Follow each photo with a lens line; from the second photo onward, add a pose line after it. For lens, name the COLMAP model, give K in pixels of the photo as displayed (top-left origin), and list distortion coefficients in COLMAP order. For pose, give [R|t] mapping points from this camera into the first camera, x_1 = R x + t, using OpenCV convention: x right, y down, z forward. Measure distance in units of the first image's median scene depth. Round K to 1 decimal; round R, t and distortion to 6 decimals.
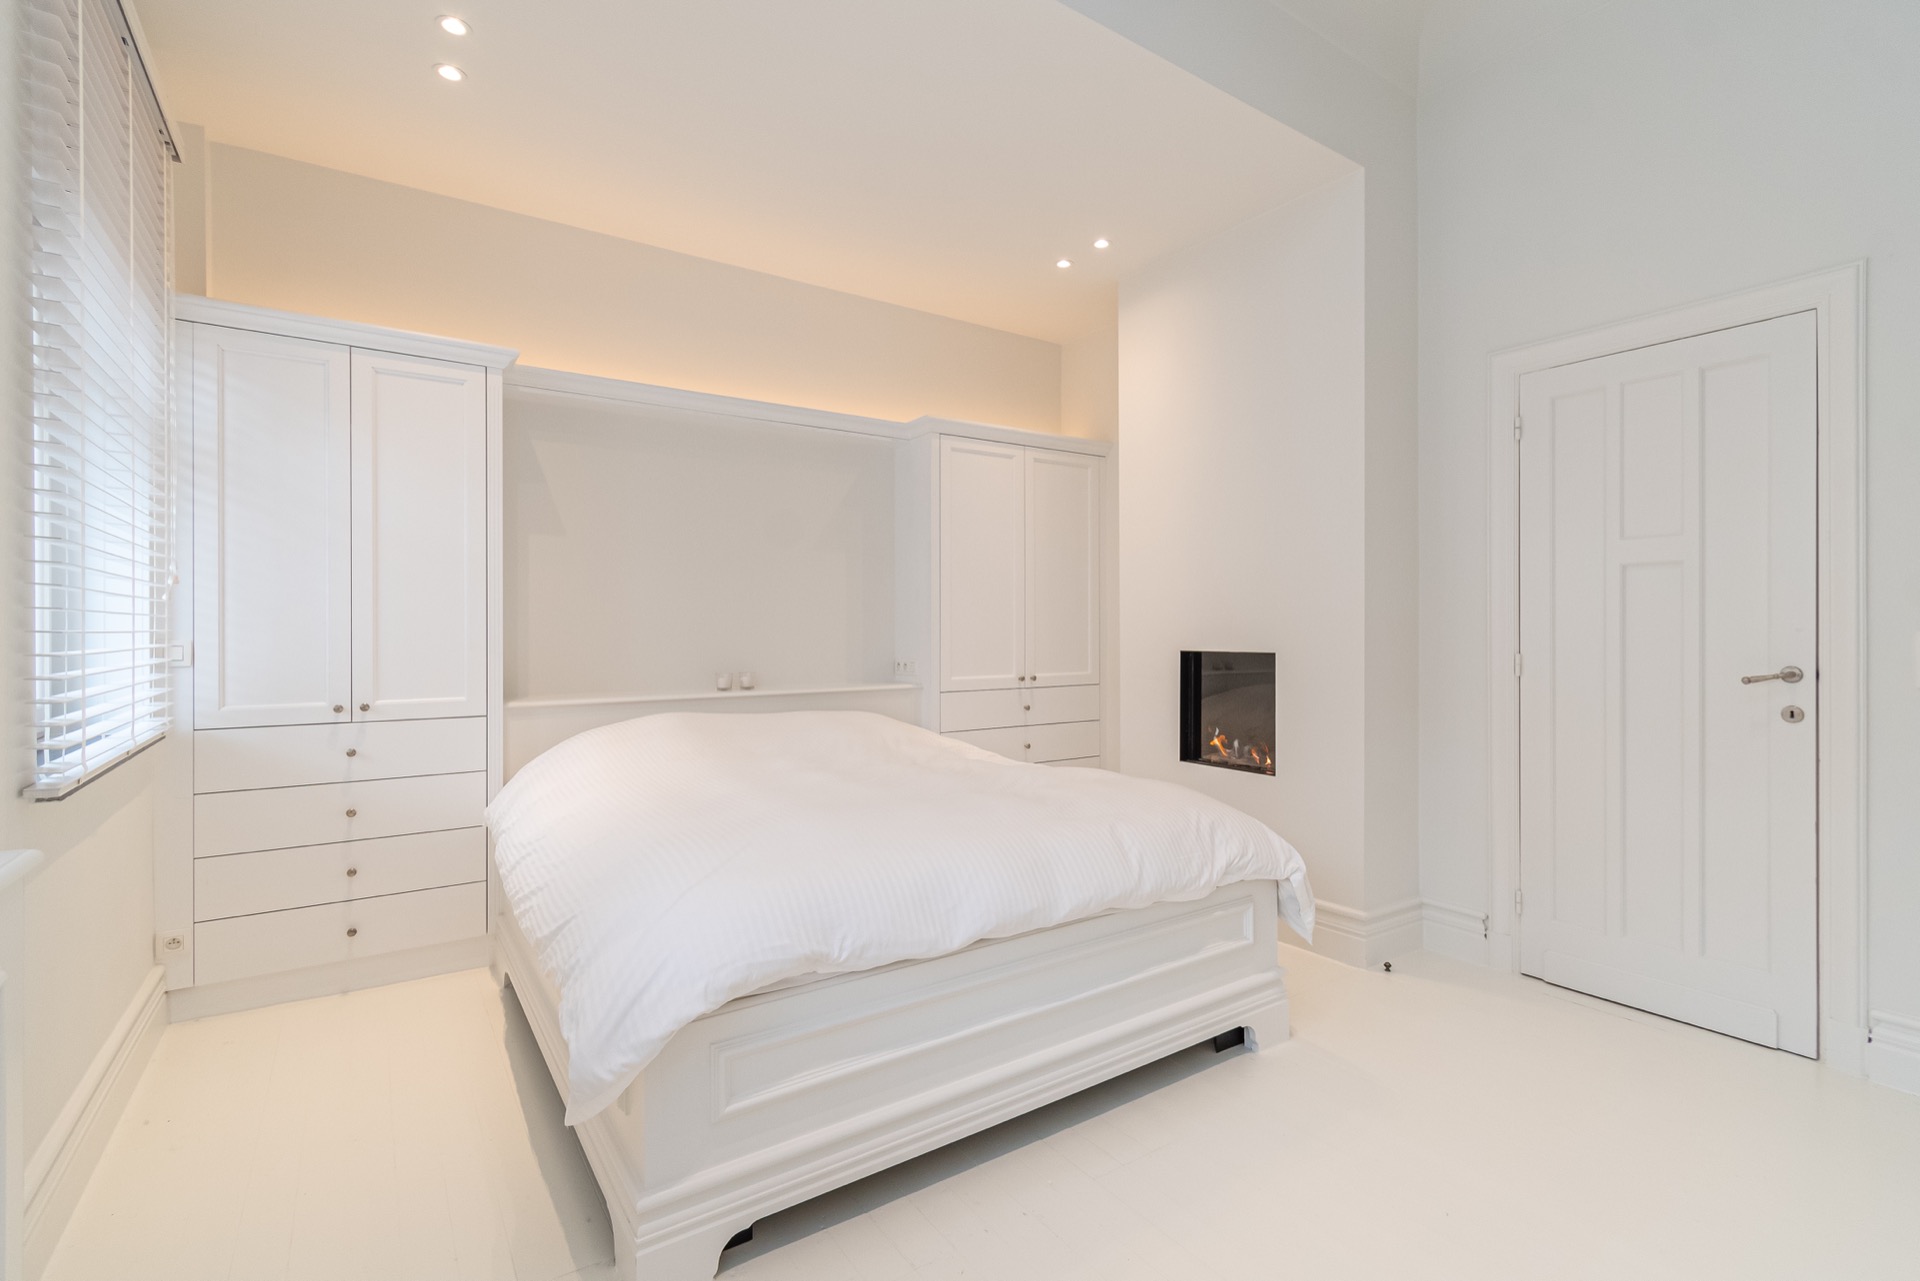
lens RADIAL K [[850.2, 0, 965.9], [0, 850.2, 636.1], [0, 0, 1]] dist [-0.003366, -0.000687]
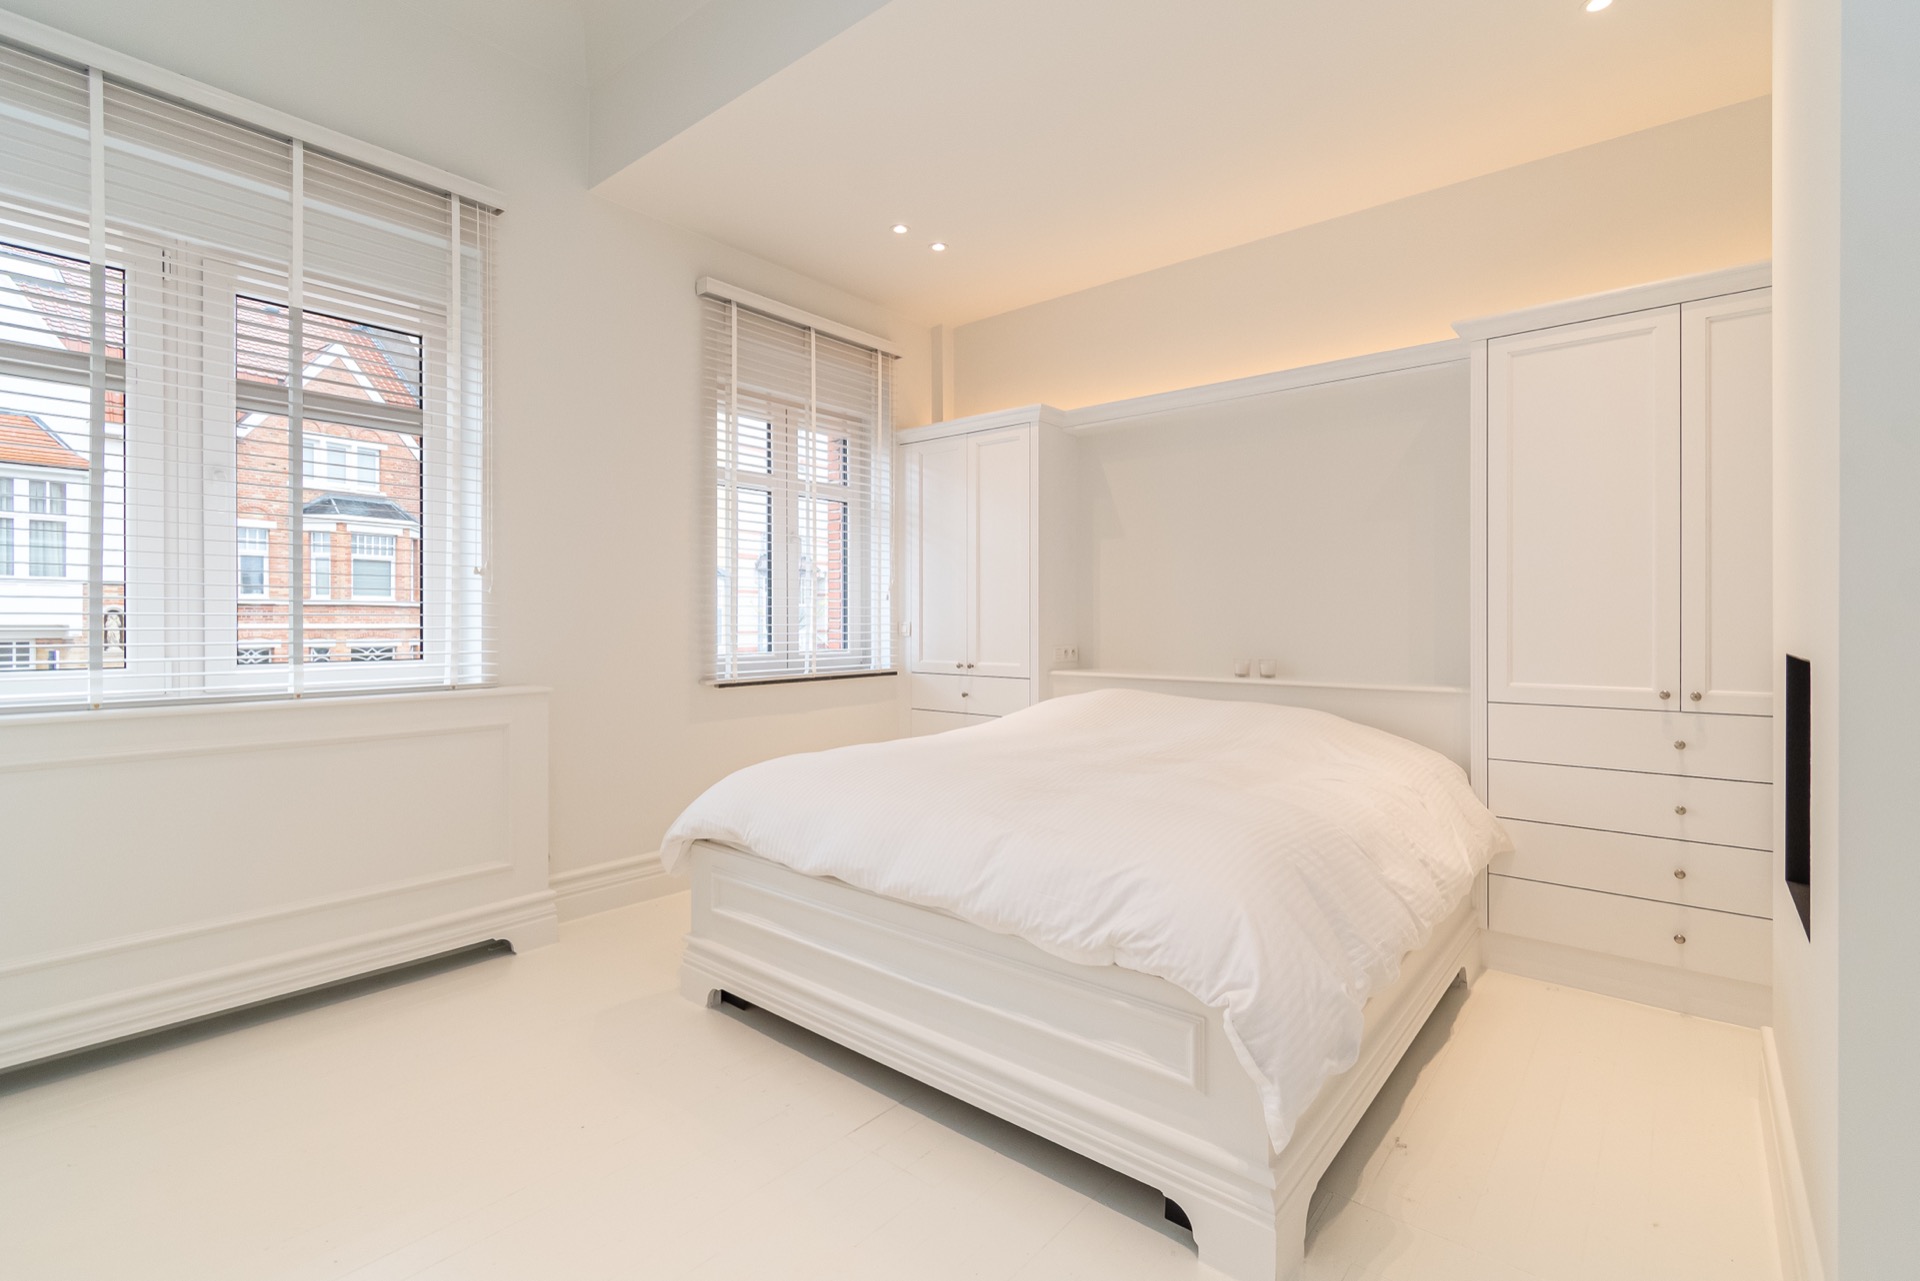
lens RADIAL K [[883.3, 0, 957.9], [0, 883.3, 611.6], [0, 0, 1]] dist [0.000732, 0.000013]
pose [[0.269335, -0.004203, -0.963037, 0.861596], [-0.003249, 0.999981, -0.005273, -0.006576], [0.963041, 0.004549, 0.269316, 0.570113]]
